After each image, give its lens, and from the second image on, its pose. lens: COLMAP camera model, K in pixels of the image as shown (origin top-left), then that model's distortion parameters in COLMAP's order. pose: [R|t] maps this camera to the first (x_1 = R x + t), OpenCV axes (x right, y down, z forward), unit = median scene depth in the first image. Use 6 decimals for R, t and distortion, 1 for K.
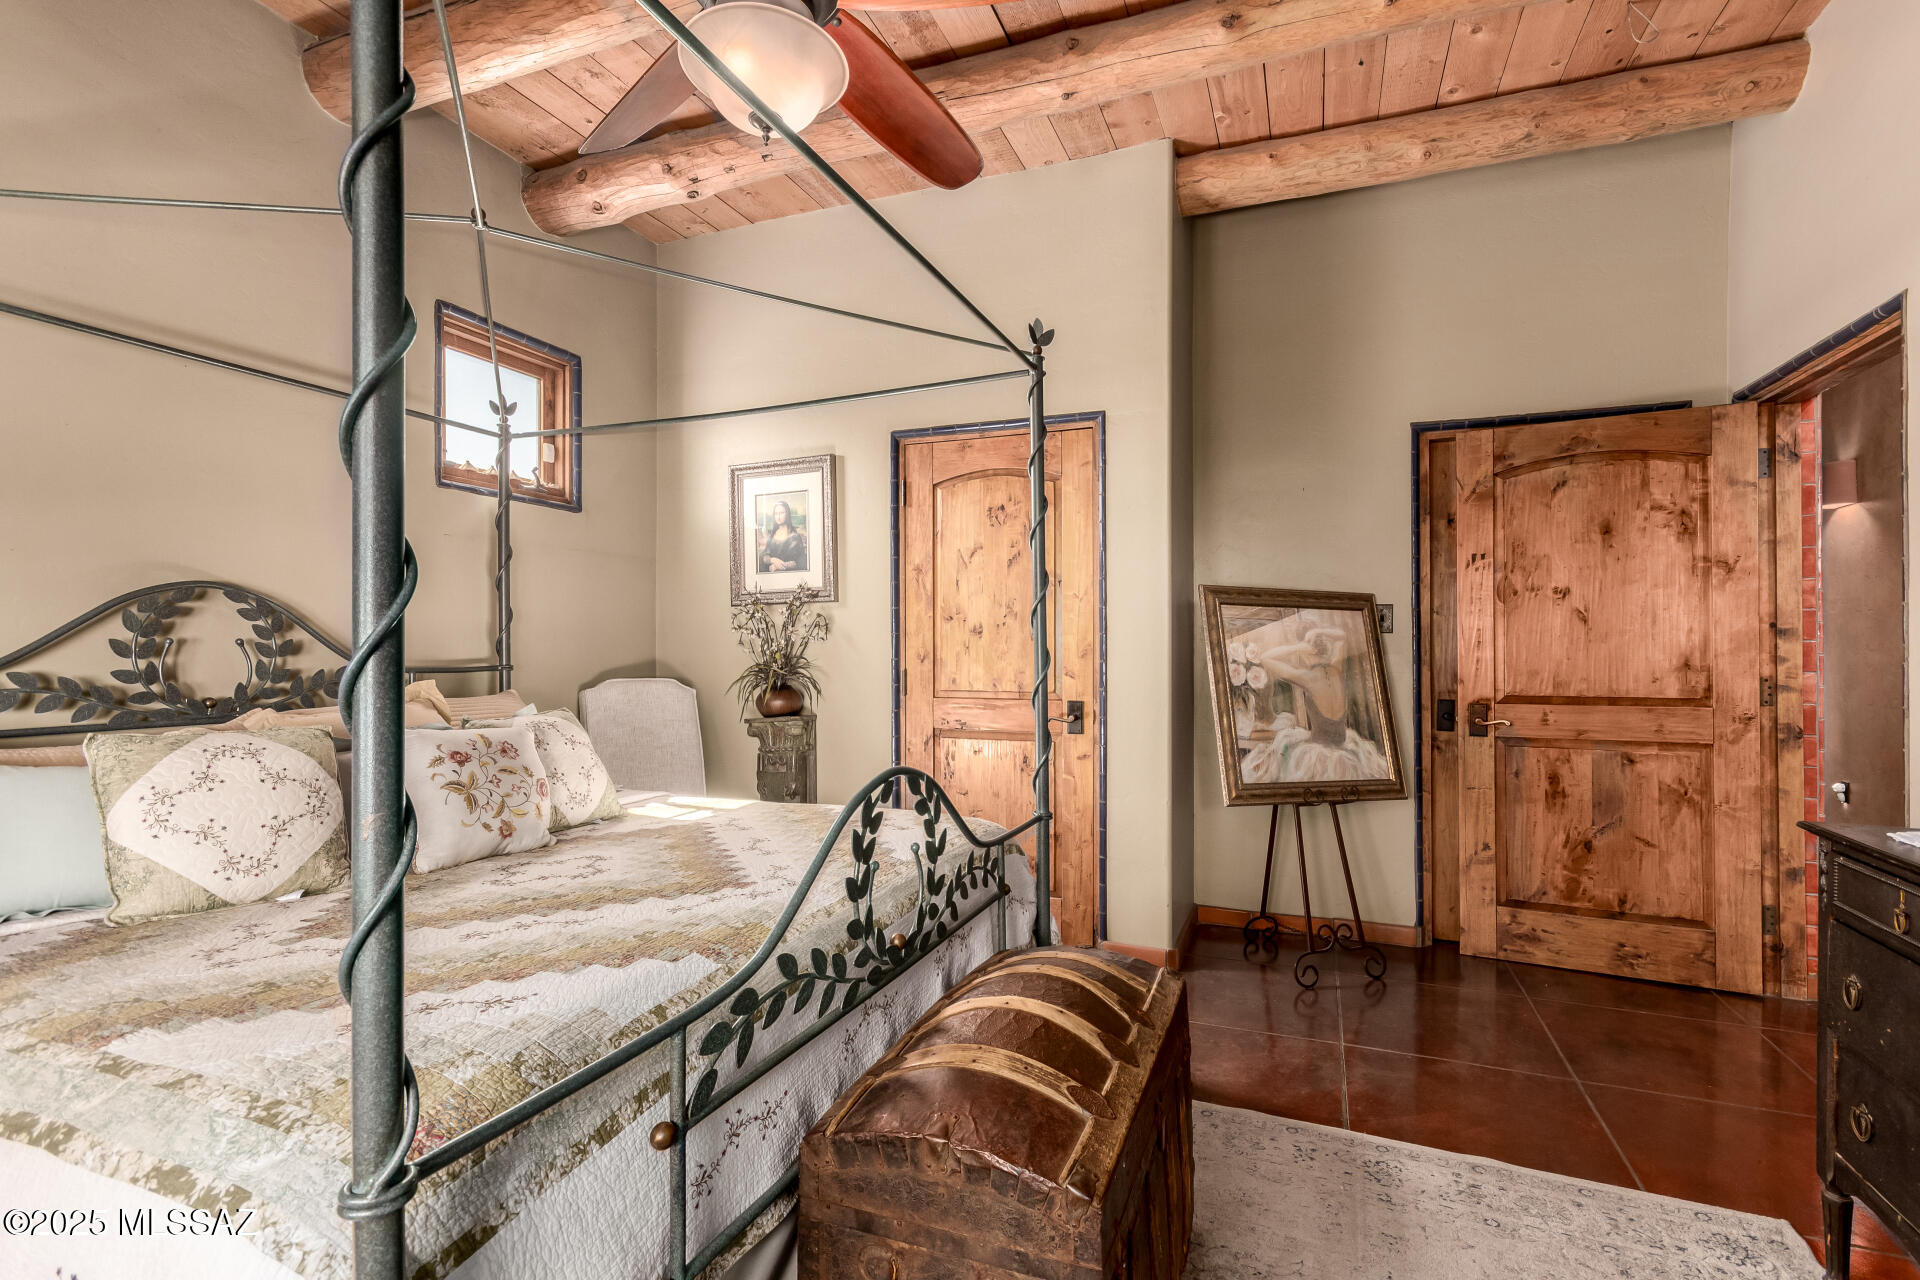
lens RADIAL K [[880.9, 0, 976.2], [0, 880.9, 653.3], [0, 0, 1]] dist [0.005125, -0.000245]
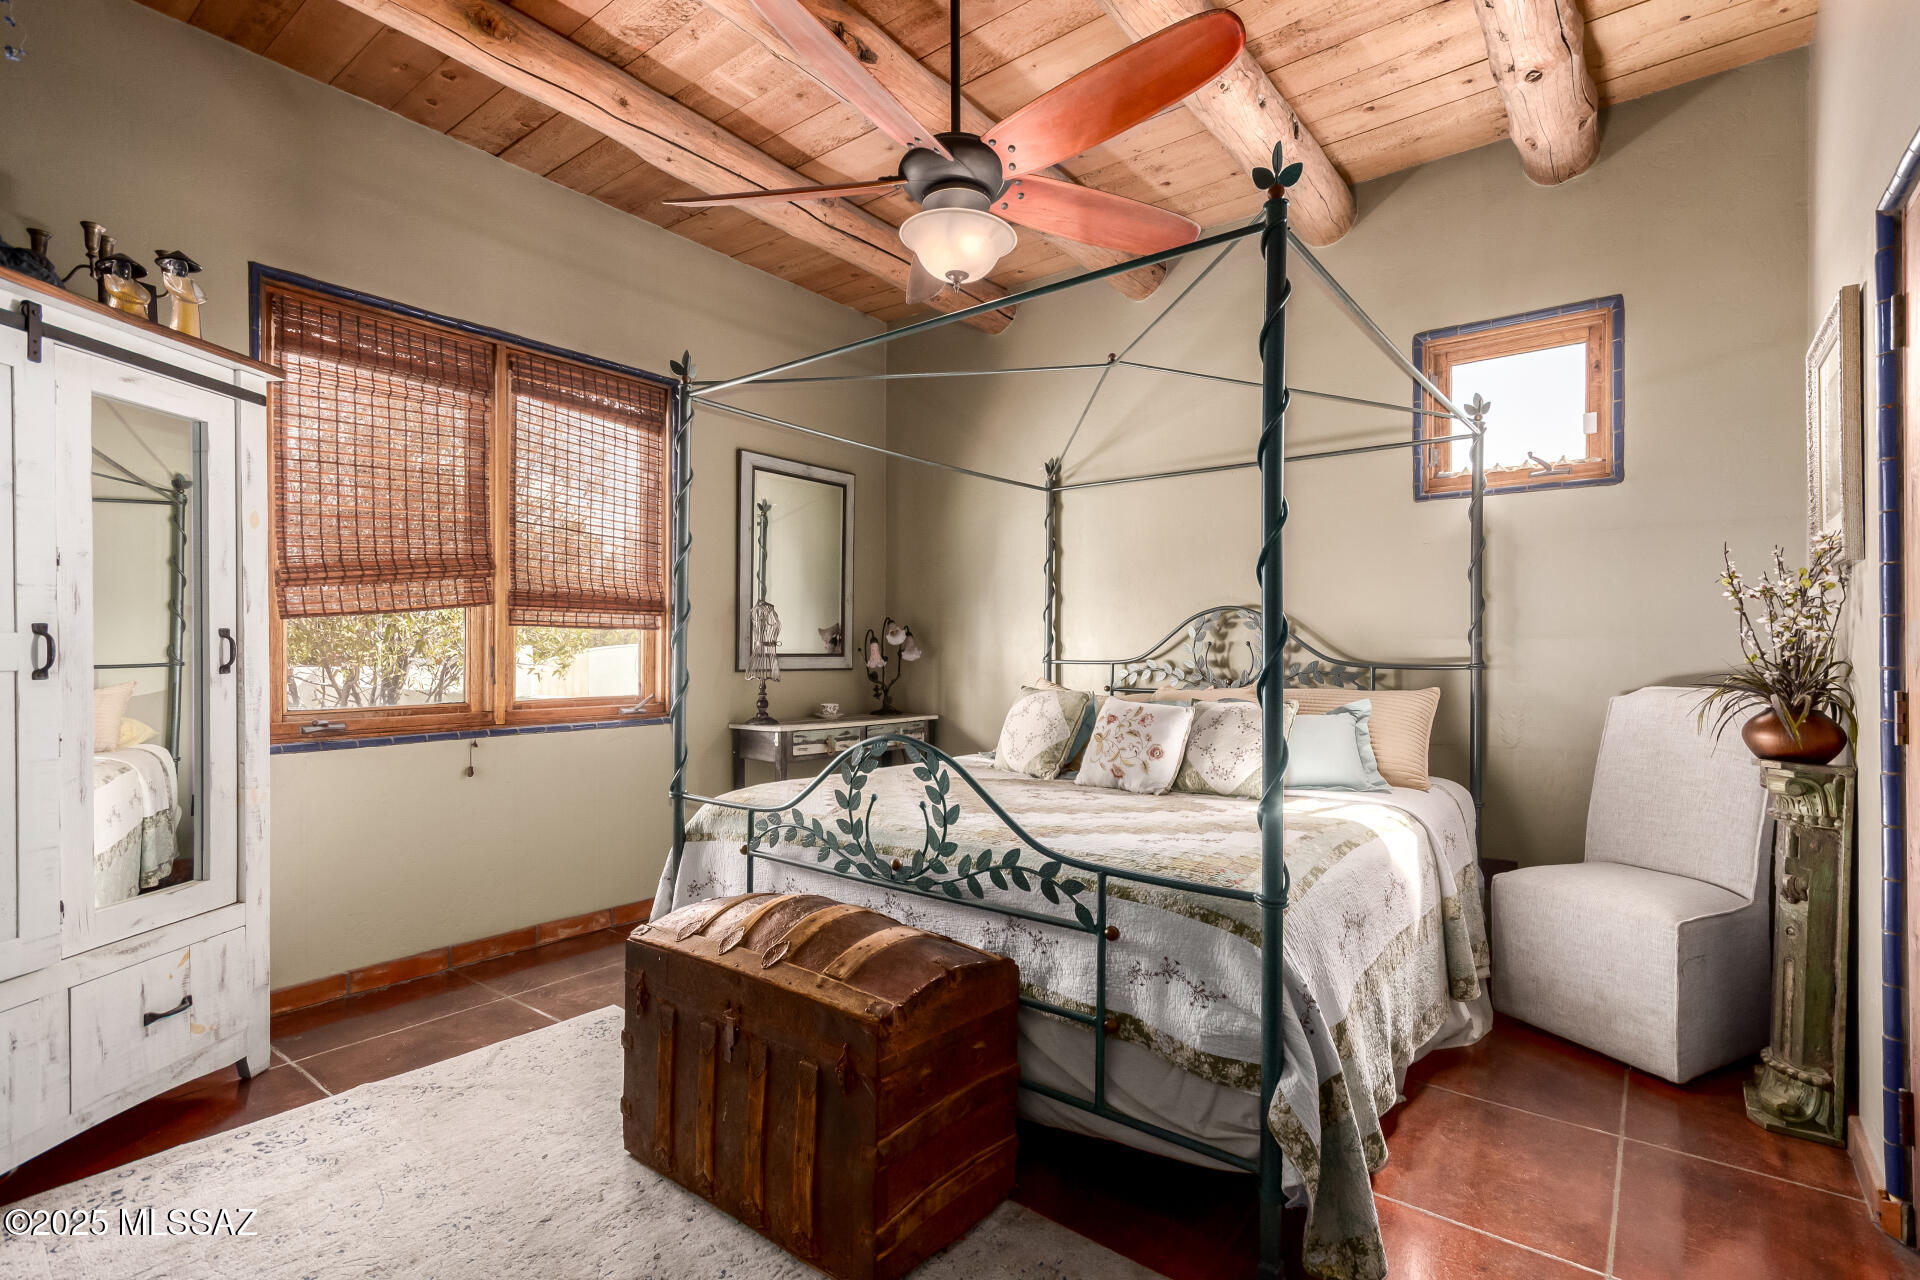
lens RADIAL K [[880.9, 0, 972.9], [0, 880.9, 634.7], [0, 0, 1]] dist [0.005125, -0.000245]
pose [[-0.260445, -0.015663, -0.965362, 0.917171], [-0.004300, 0.999877, -0.015063, -0.003093], [0.965479, 0.000228, -0.260481, 1.135048]]
